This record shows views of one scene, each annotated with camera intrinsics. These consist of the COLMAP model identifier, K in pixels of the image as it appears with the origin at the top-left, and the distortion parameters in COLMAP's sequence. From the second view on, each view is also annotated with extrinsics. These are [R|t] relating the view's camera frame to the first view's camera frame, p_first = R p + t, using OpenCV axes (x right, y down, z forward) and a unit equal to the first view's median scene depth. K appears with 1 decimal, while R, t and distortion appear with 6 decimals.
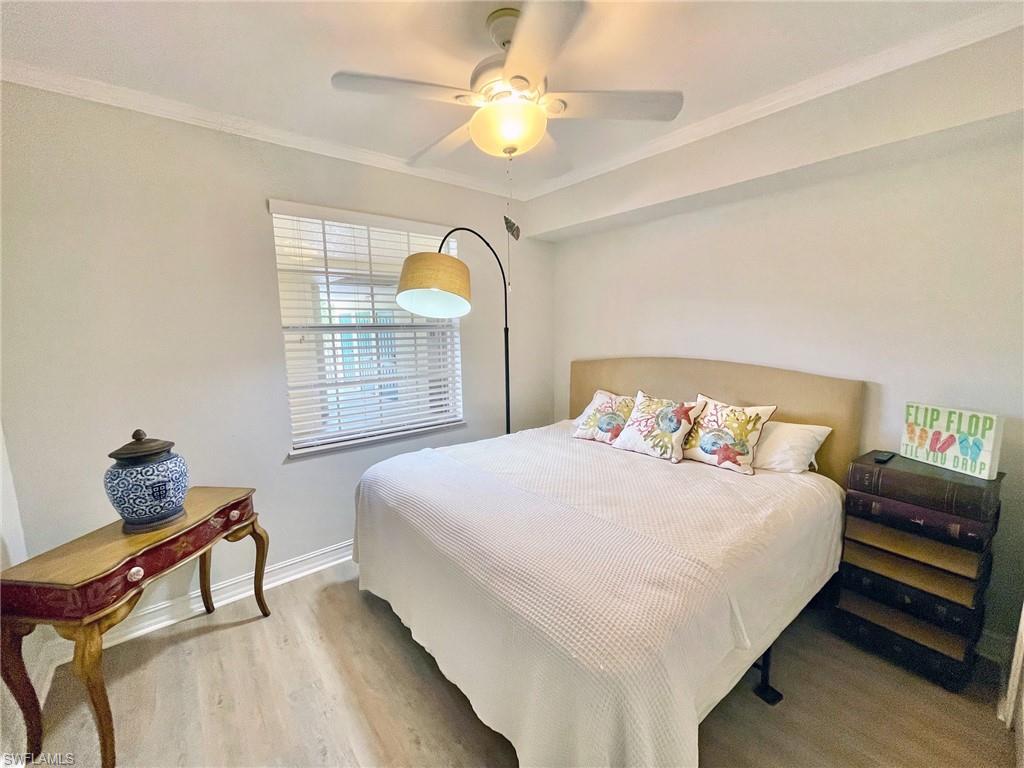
lens RADIAL K [[413.2, 0, 507.3], [0, 413.2, 384.3], [0, 0, 1]] dist [-0.001620, -0.000554]
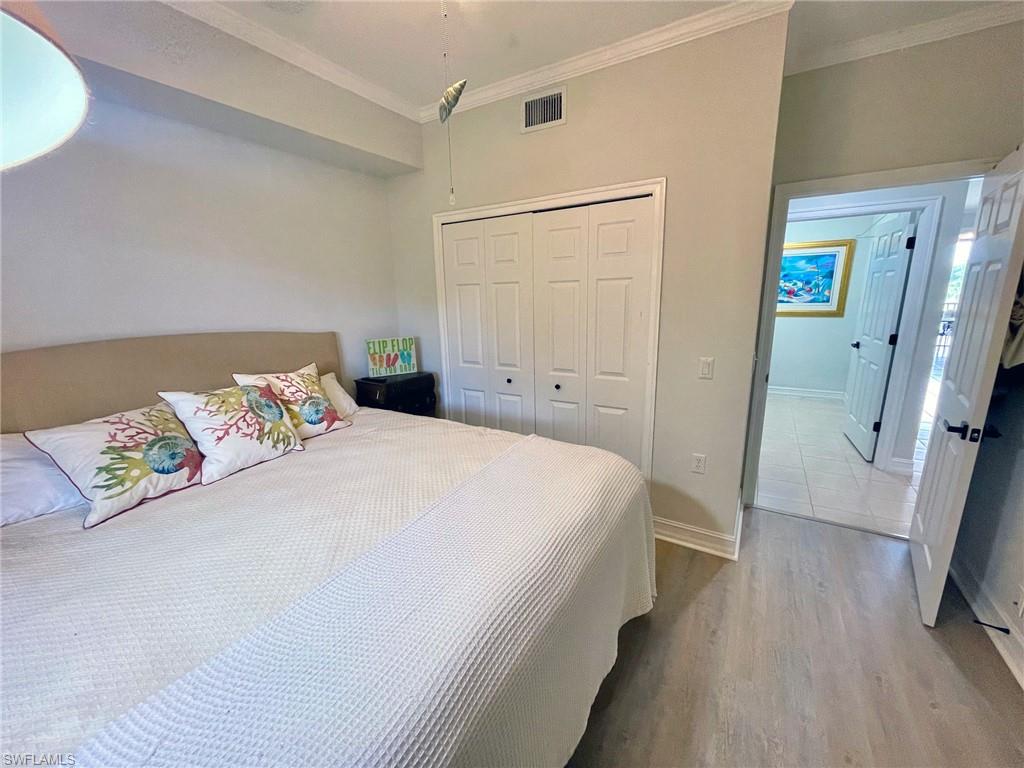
lens RADIAL K [[413.2, 0, 507.3], [0, 413.2, 384.3], [0, 0, 1]] dist [-0.001620, -0.000554]
pose [[-0.323256, -0.183690, 0.928312, -0.581905], [0.163293, 0.955437, 0.245919, -0.087682], [-0.932117, 0.231081, -0.278855, 1.018521]]
